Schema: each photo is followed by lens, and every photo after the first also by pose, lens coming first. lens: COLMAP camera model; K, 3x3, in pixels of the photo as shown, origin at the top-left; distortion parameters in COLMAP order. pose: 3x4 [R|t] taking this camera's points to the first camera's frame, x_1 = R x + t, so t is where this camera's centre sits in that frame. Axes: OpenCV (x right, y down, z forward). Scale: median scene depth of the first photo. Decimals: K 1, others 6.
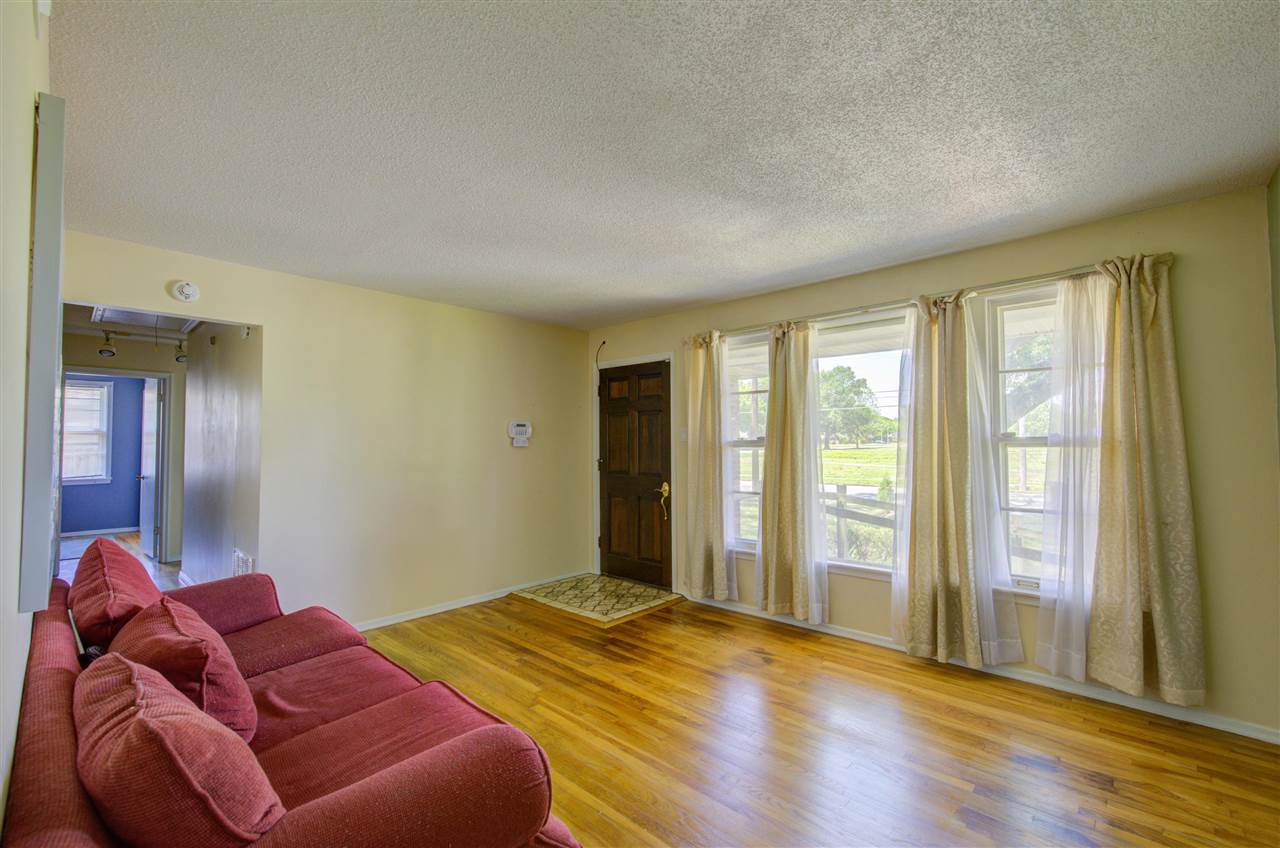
lens RADIAL K [[545.5, 0, 637.4], [0, 545.5, 427.5], [0, 0, 1]] dist [0.000121, 0.001219]
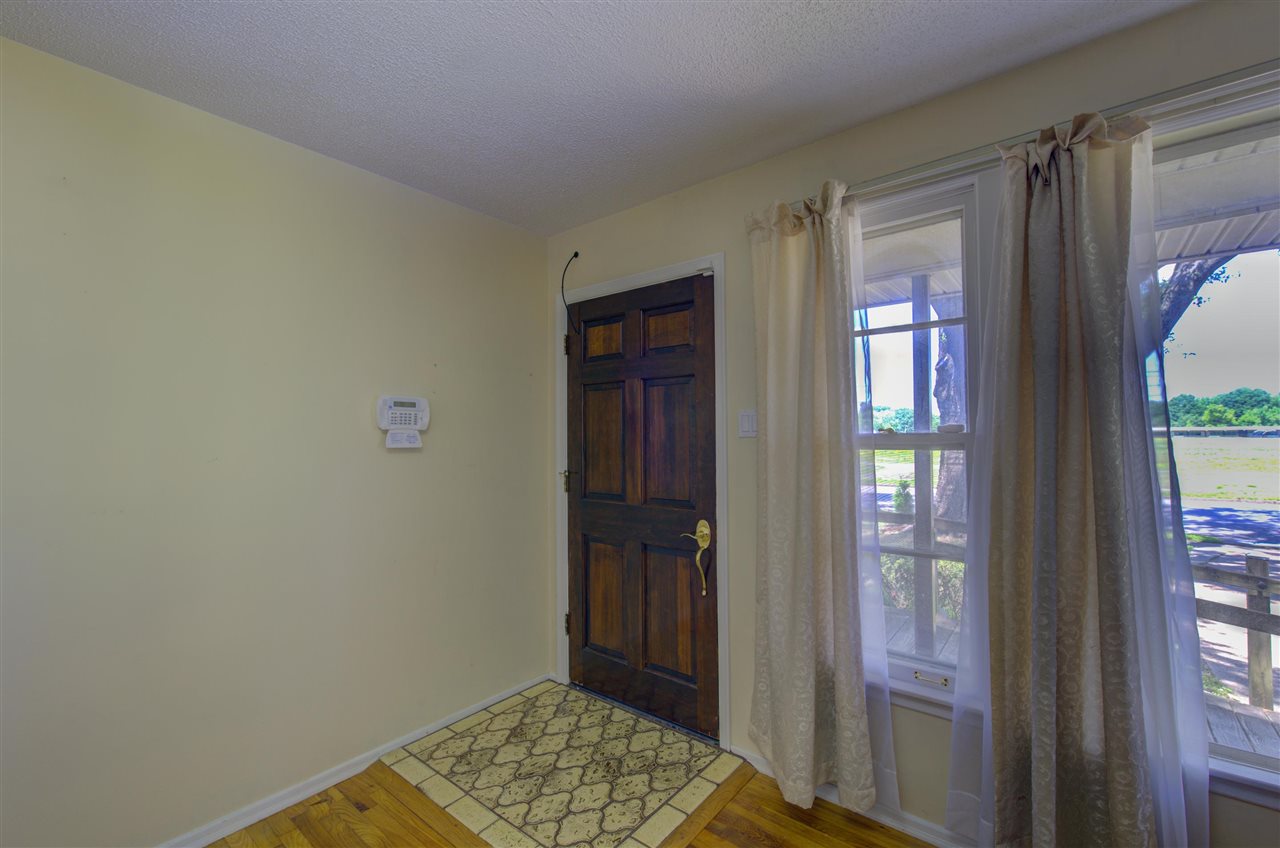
lens RADIAL K [[545.5, 0, 644.2], [0, 545.5, 423.3], [0, 0, 1]] dist [0.000121, 0.001219]
pose [[0.996736, 0.000128, 0.080730, -0.041204], [0.000026, 0.999998, -0.001912, 0.013894], [-0.080730, 0.001908, 0.996734, 0.501117]]
